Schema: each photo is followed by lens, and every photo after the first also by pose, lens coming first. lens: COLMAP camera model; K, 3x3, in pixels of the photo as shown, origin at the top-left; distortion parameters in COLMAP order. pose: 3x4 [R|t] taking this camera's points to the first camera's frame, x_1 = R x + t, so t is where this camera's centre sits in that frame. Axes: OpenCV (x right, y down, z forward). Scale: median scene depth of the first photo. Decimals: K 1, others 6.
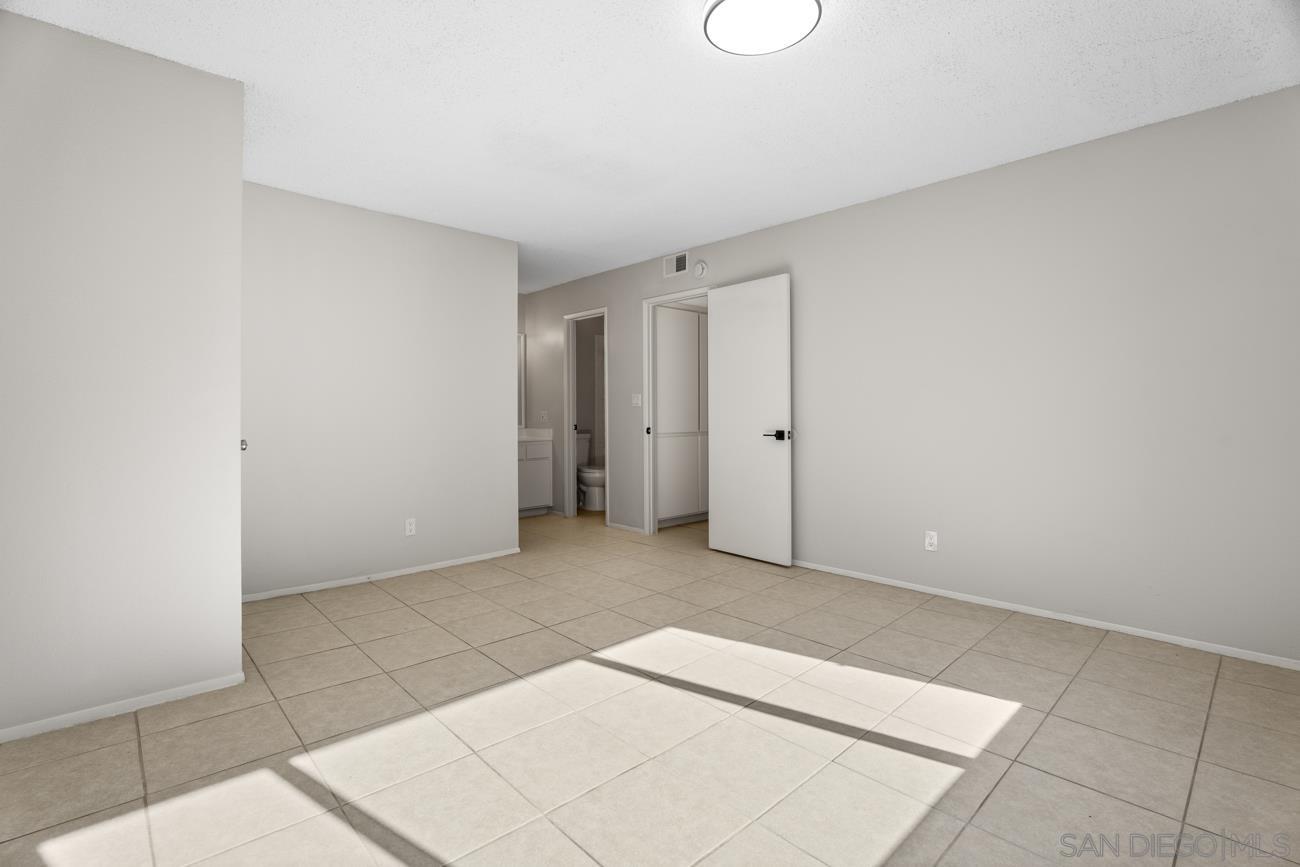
lens RADIAL K [[585.3, 0, 647.0], [0, 585.3, 412.7], [0, 0, 1]] dist [-0.001925, -0.000314]
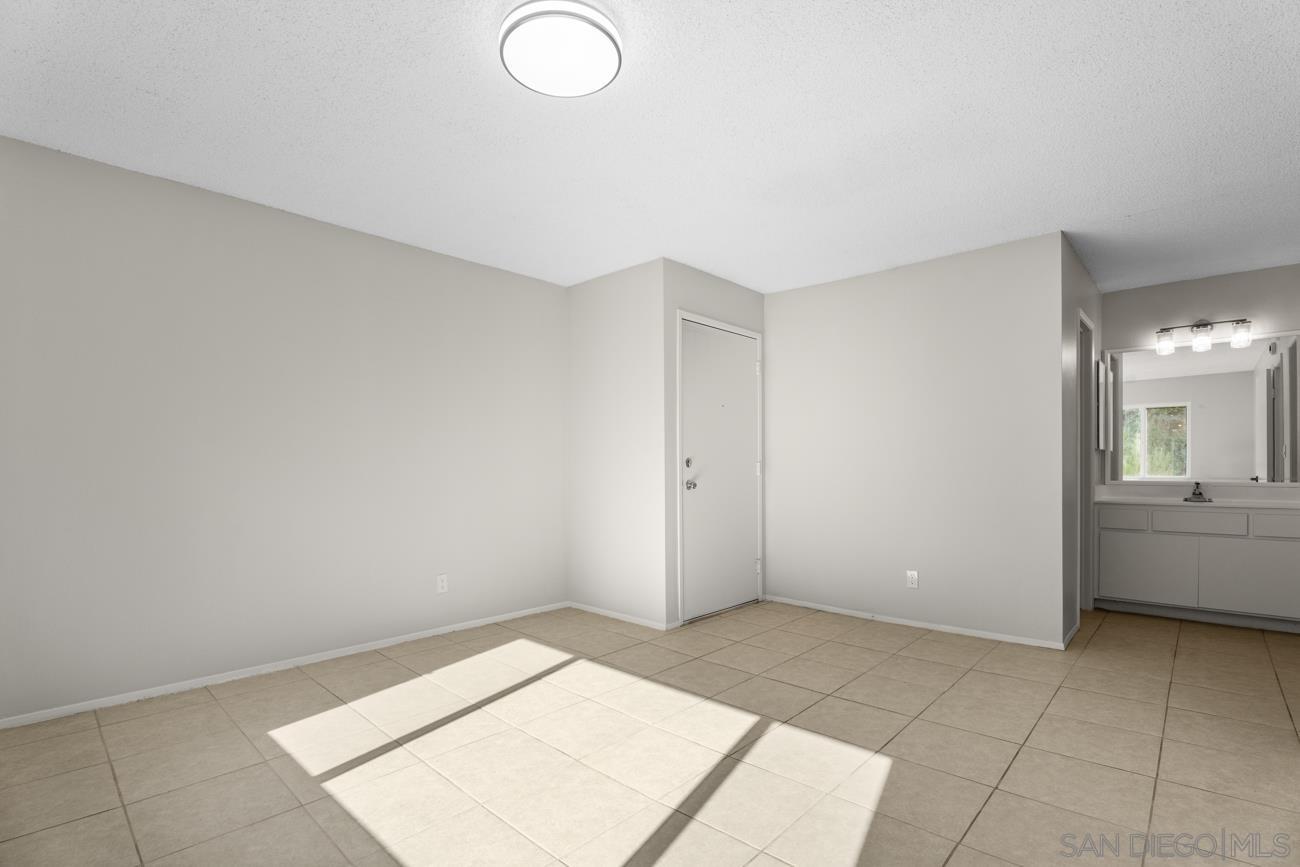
lens RADIAL K [[603.4, 0, 650.0], [0, 603.4, 467.1], [0, 0, 1]] dist [-0.023378, -0.001176]
pose [[0.066753, 0.001547, -0.997768, 0.755642], [0.011864, 0.999927, 0.002345, 0.002111], [0.997699, -0.011994, 0.066730, 0.663469]]
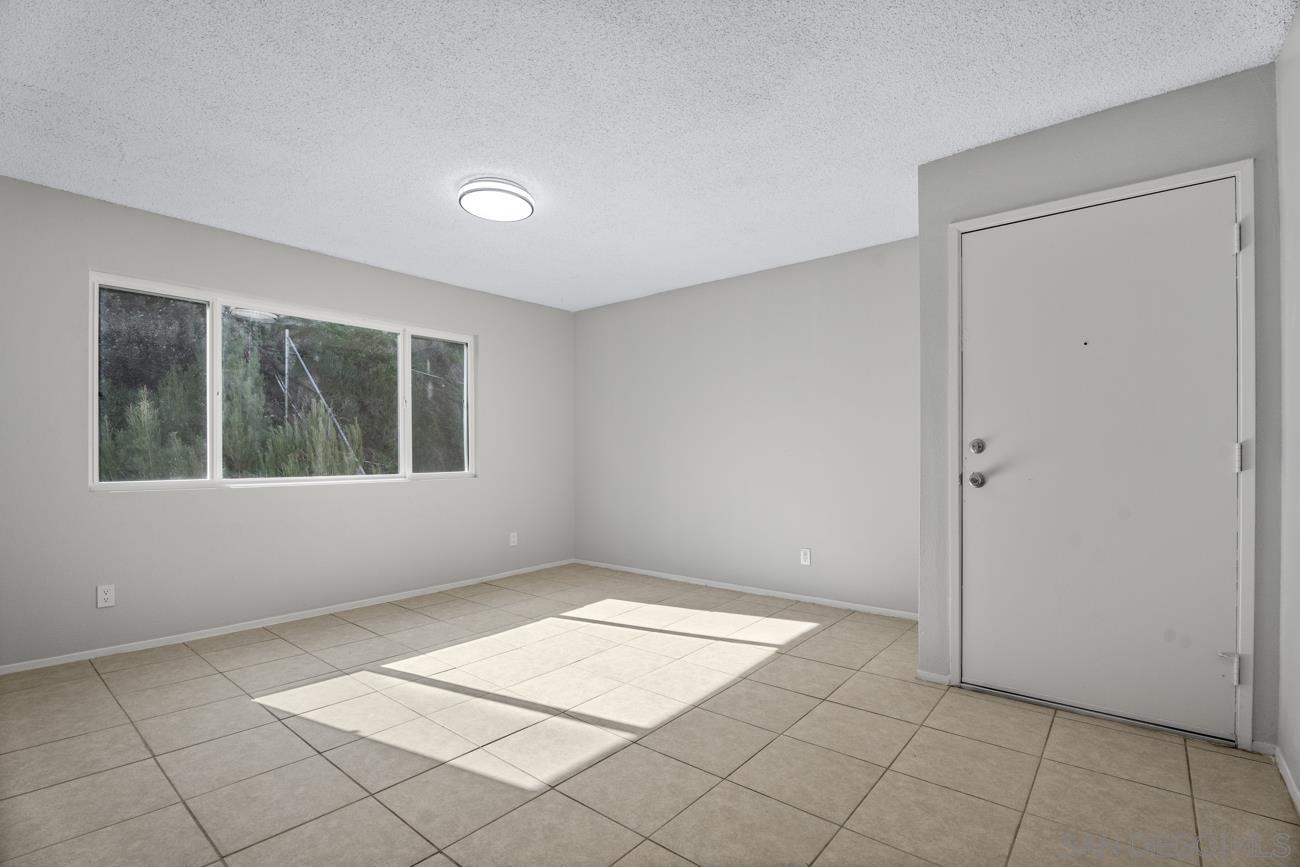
lens RADIAL K [[591.3, 0, 650.0], [0, 591.3, 433.5], [0, 0, 1]] dist [-0.020074, -0.000292]
pose [[-0.992747, -0.000574, -0.120223, -0.009913], [0.004046, 0.999263, -0.038181, 0.007407], [0.120157, -0.038390, -0.992012, 1.659319]]
